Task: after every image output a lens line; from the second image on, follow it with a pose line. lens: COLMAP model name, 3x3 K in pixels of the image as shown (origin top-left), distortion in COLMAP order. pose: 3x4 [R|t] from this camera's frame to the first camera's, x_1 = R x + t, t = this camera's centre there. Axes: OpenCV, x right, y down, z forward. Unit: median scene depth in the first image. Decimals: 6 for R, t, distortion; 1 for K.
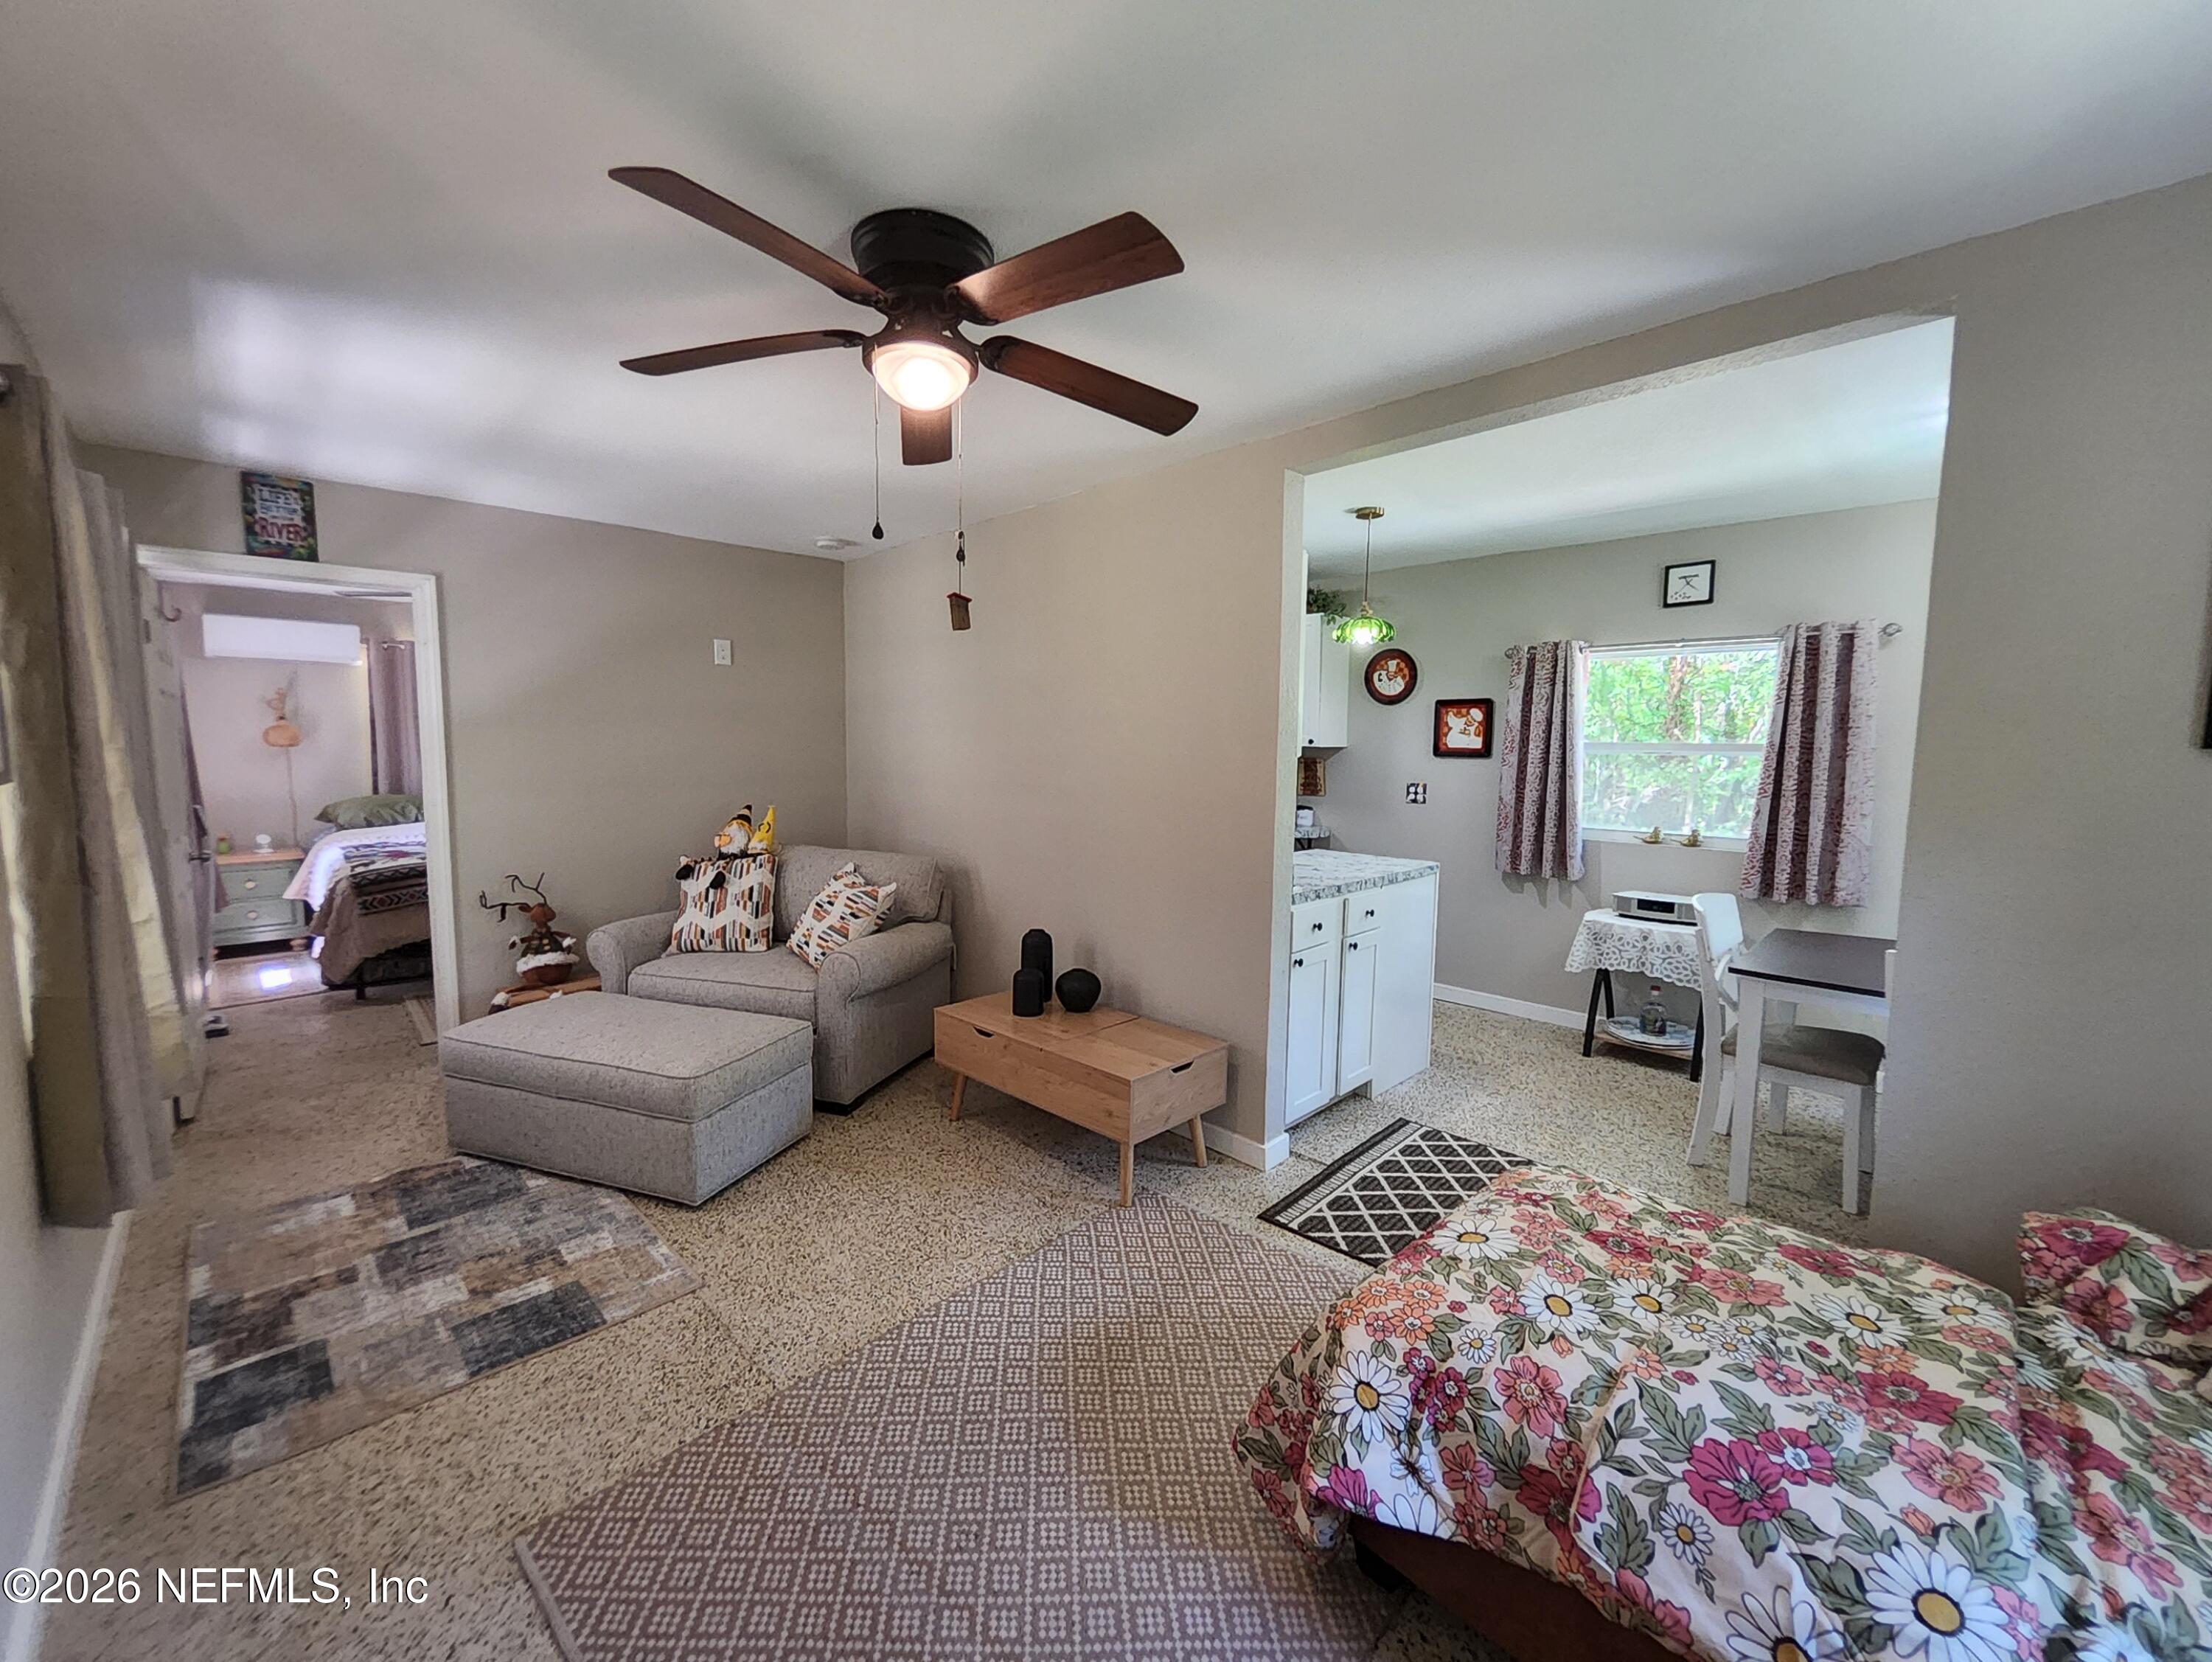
lens RADIAL K [[896.2, 0, 1069.5], [0, 896.2, 829.7], [0, 0, 1]] dist [-0.000976, -0.000175]
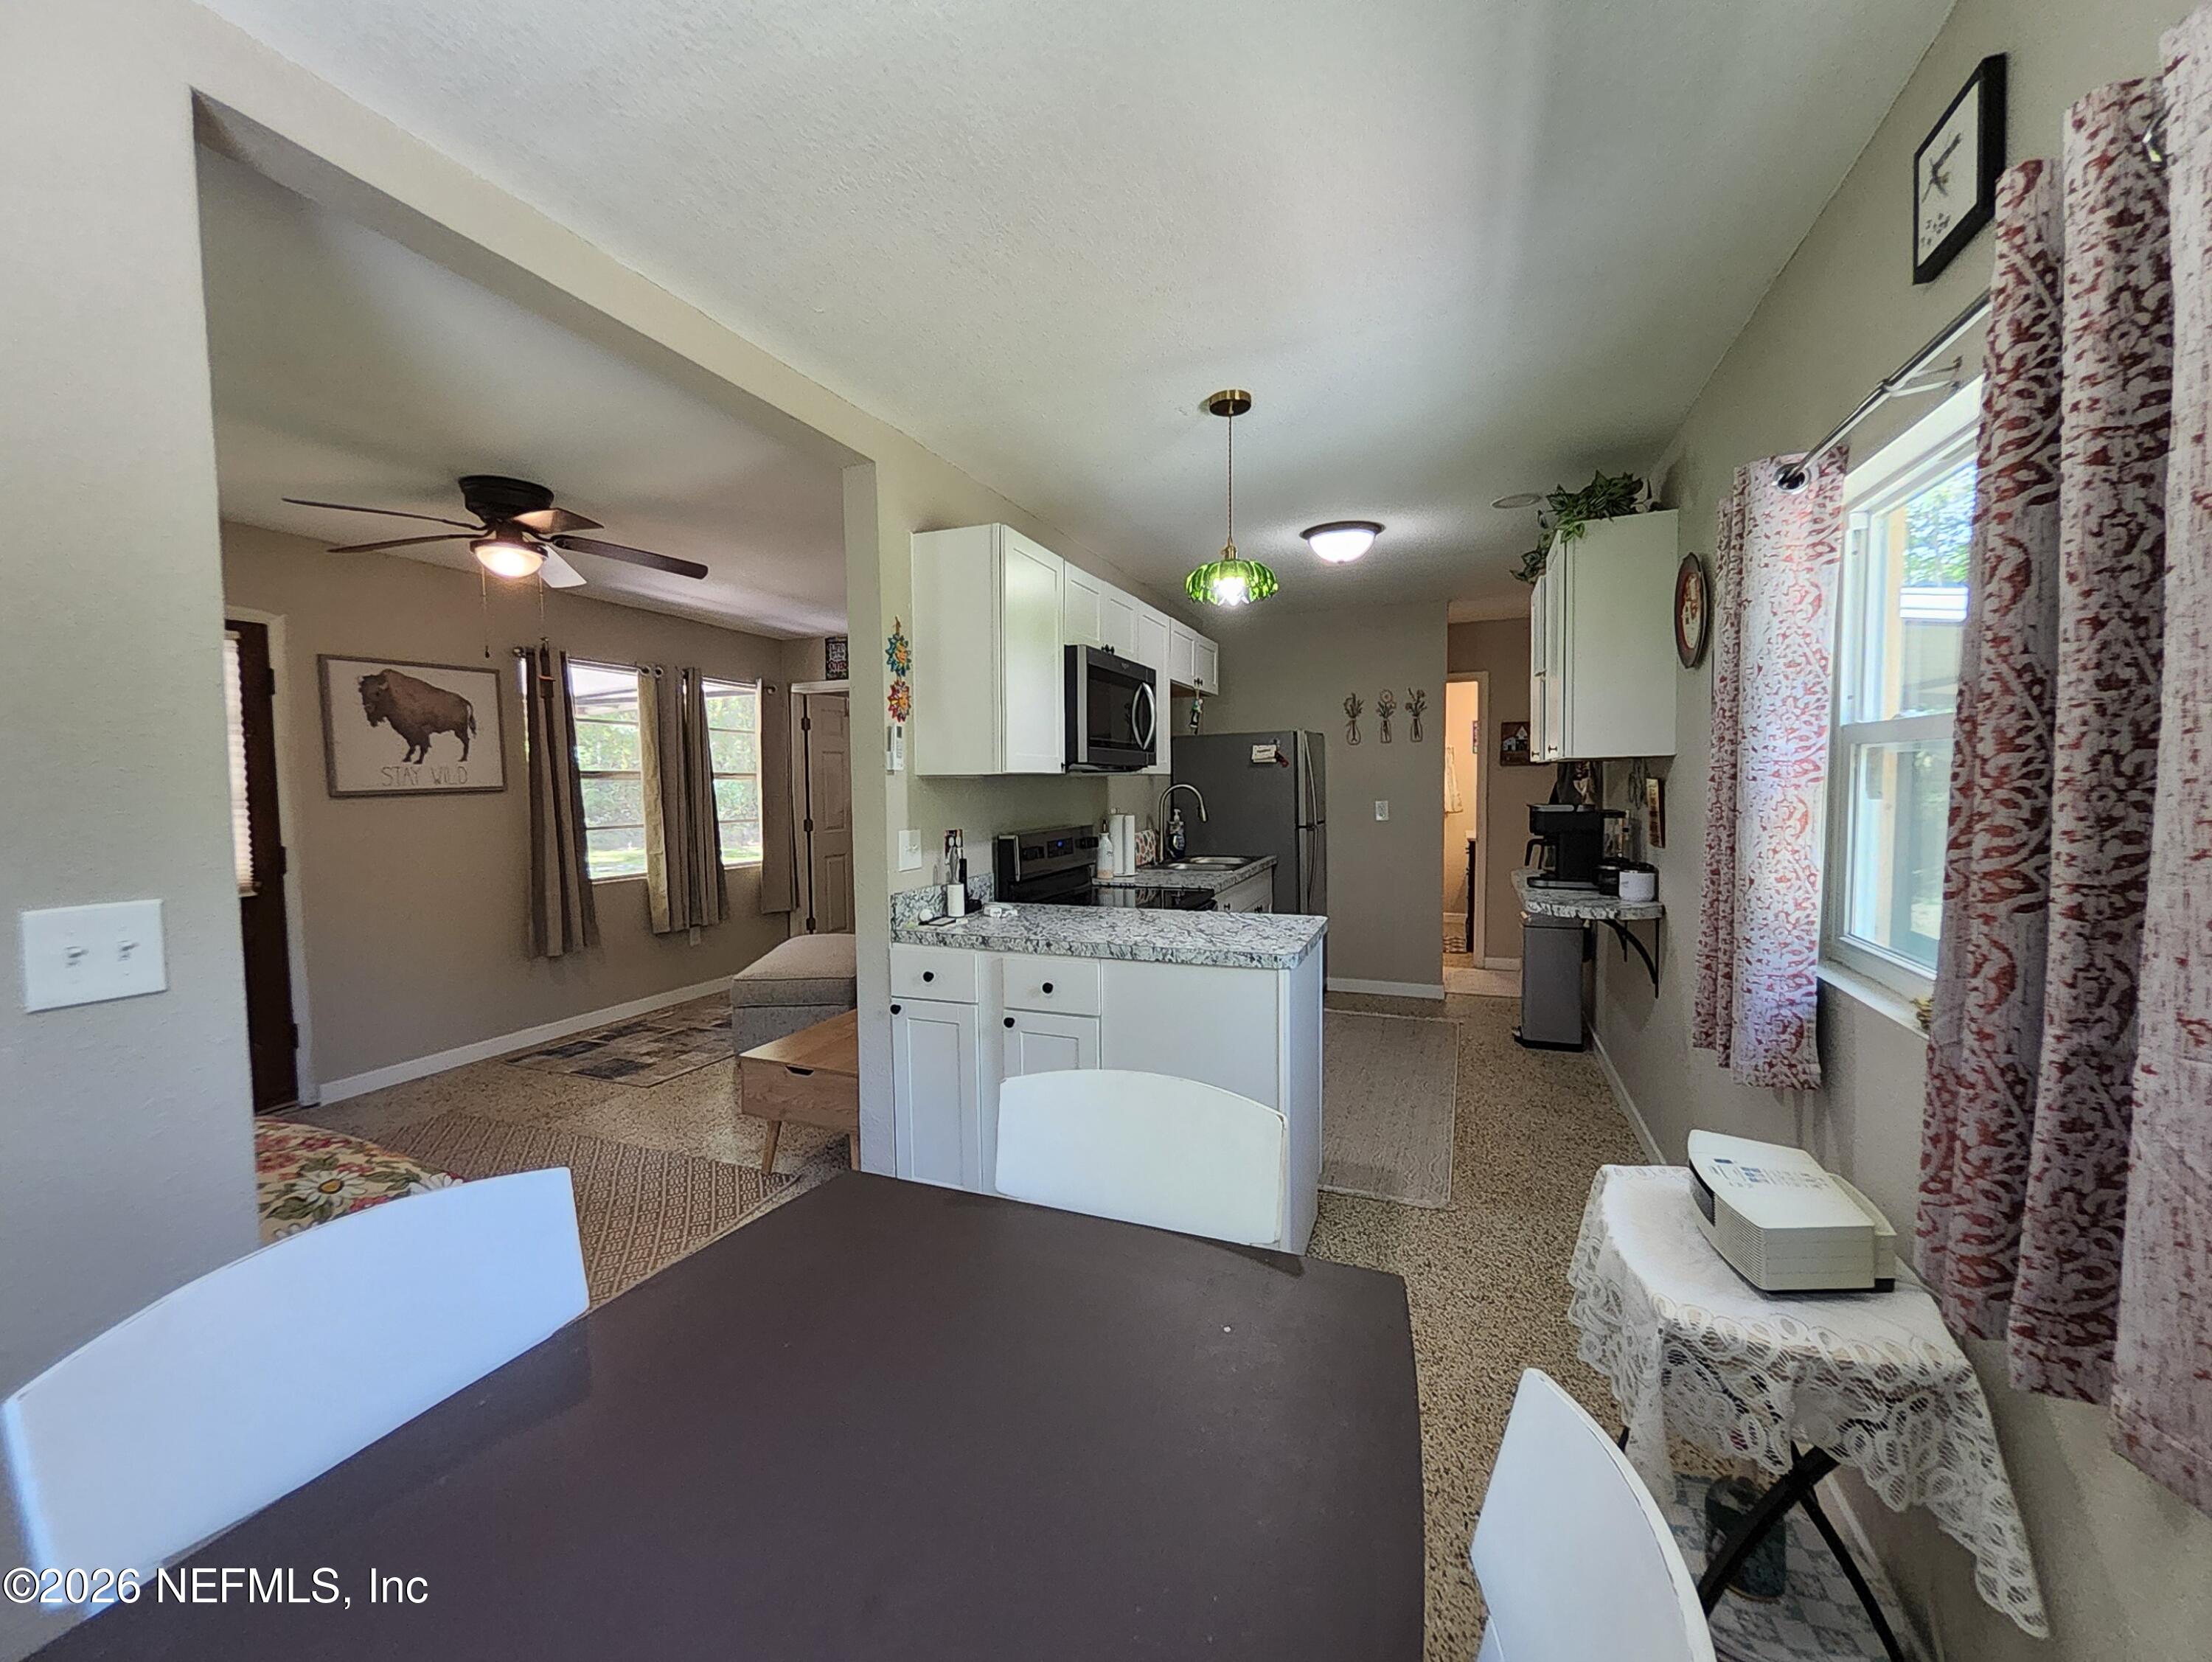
lens RADIAL K [[873.5, 0, 1090.0], [0, 873.5, 823.0], [0, 0, 1]] dist [0.005722, -0.006012]
pose [[0.395988, 0.032245, -0.917690, 0.872246], [-0.073733, 0.997273, 0.003225, -0.038543], [0.915291, 0.066386, 0.397285, 0.649200]]
